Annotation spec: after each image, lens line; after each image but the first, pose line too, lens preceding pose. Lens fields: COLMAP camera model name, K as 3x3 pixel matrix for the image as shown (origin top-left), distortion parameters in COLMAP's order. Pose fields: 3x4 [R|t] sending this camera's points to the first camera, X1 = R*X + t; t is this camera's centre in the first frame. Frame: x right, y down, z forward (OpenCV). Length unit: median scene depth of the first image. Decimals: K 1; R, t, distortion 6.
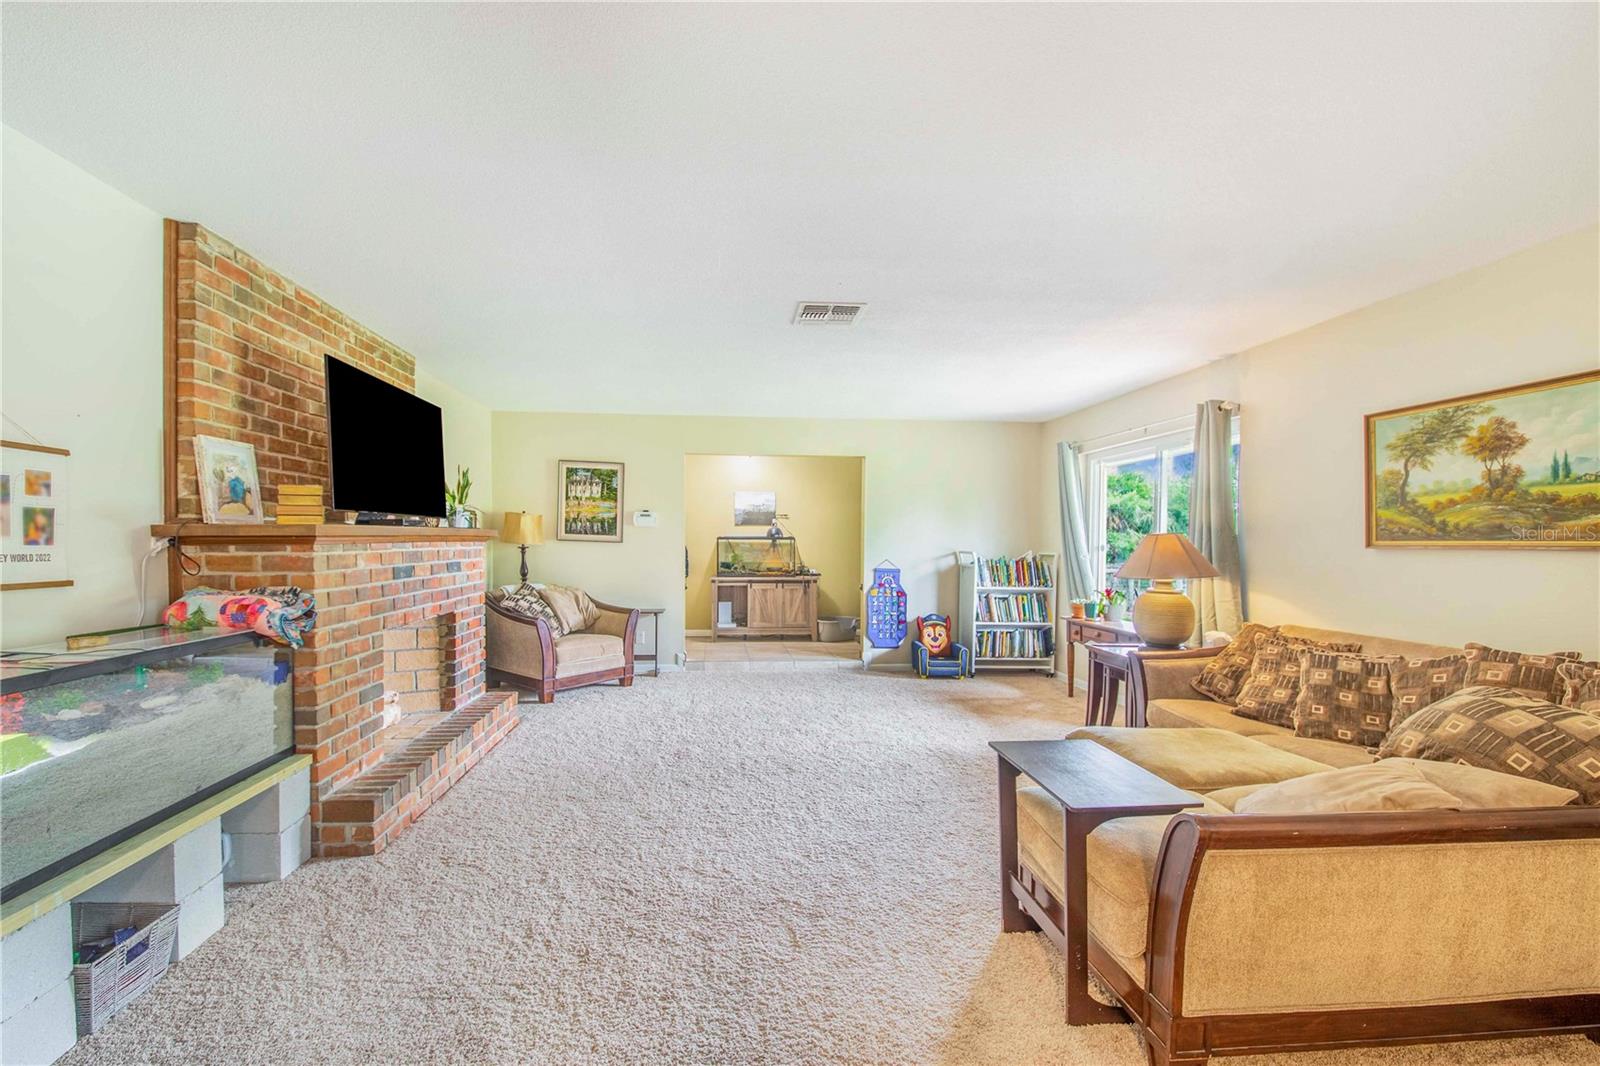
lens RADIAL K [[639.0, 0, 768.5], [0, 639.0, 558.7], [0, 0, 1]] dist [-0.009168, -0.003299]
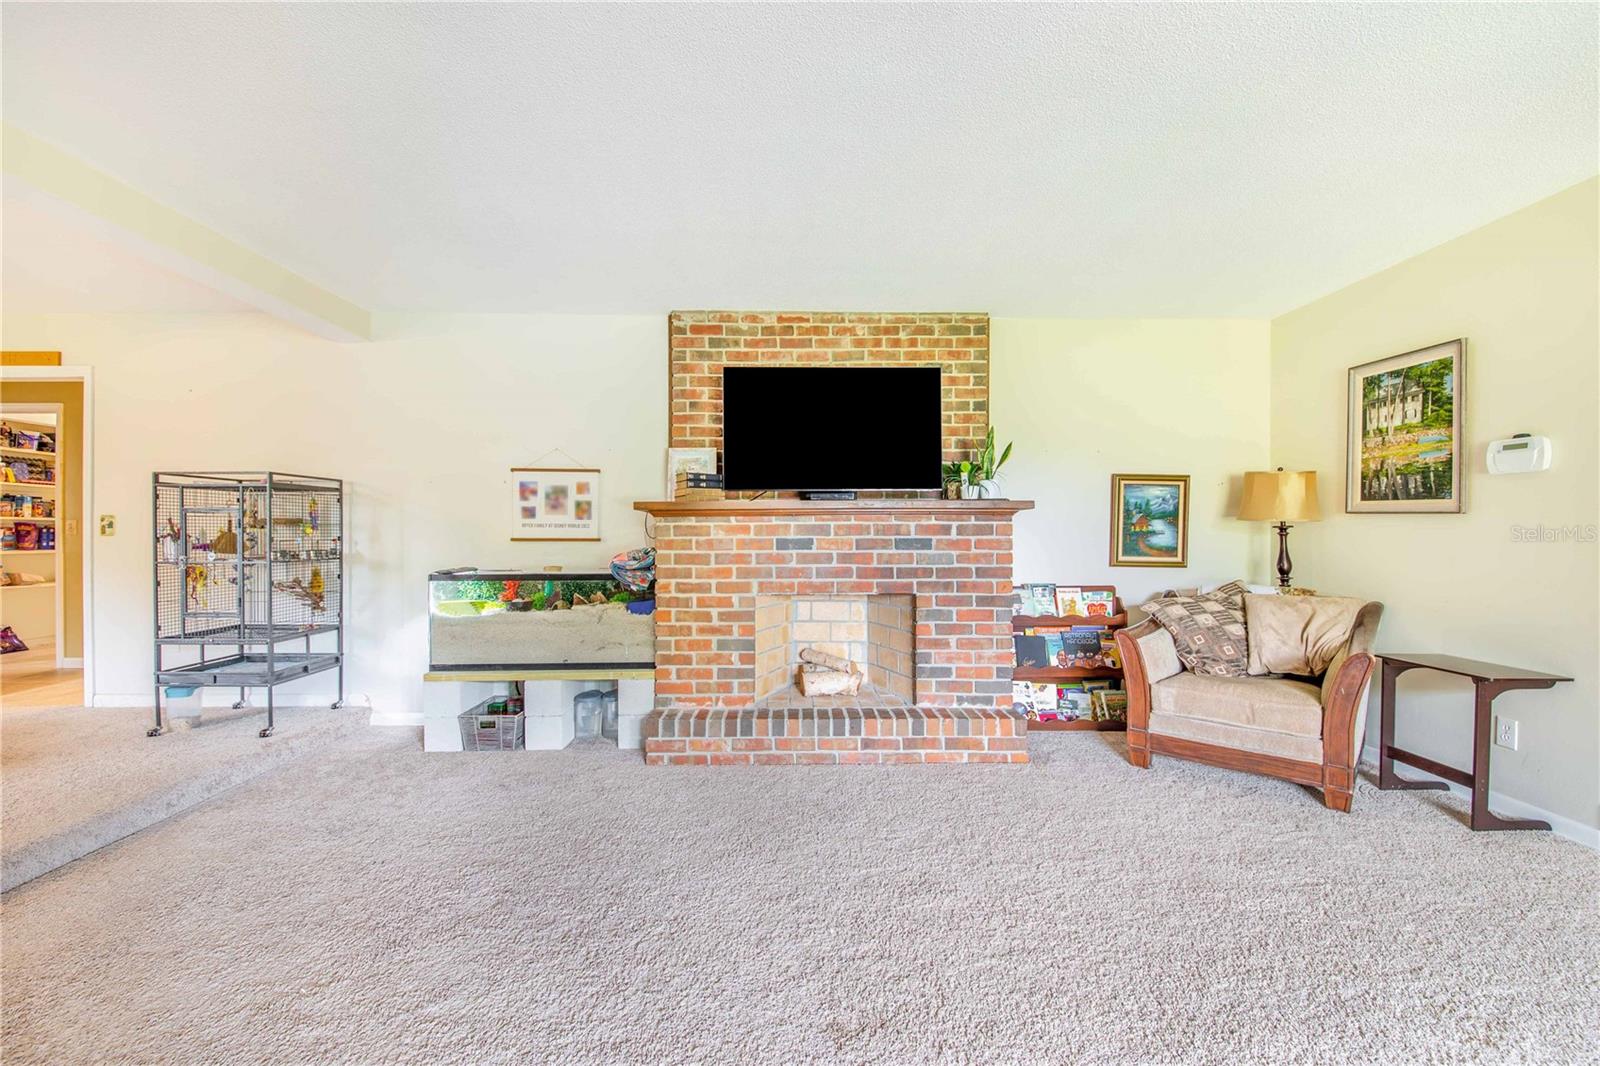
lens RADIAL K [[639.0, 0, 777.2], [0, 639.0, 537.7], [0, 0, 1]] dist [-0.009168, -0.003299]
pose [[-0.063032, 0.000548, -0.998011, 0.257399], [-0.027048, 0.999632, 0.002258, 0.004825], [0.997645, 0.027136, -0.062994, 0.551145]]
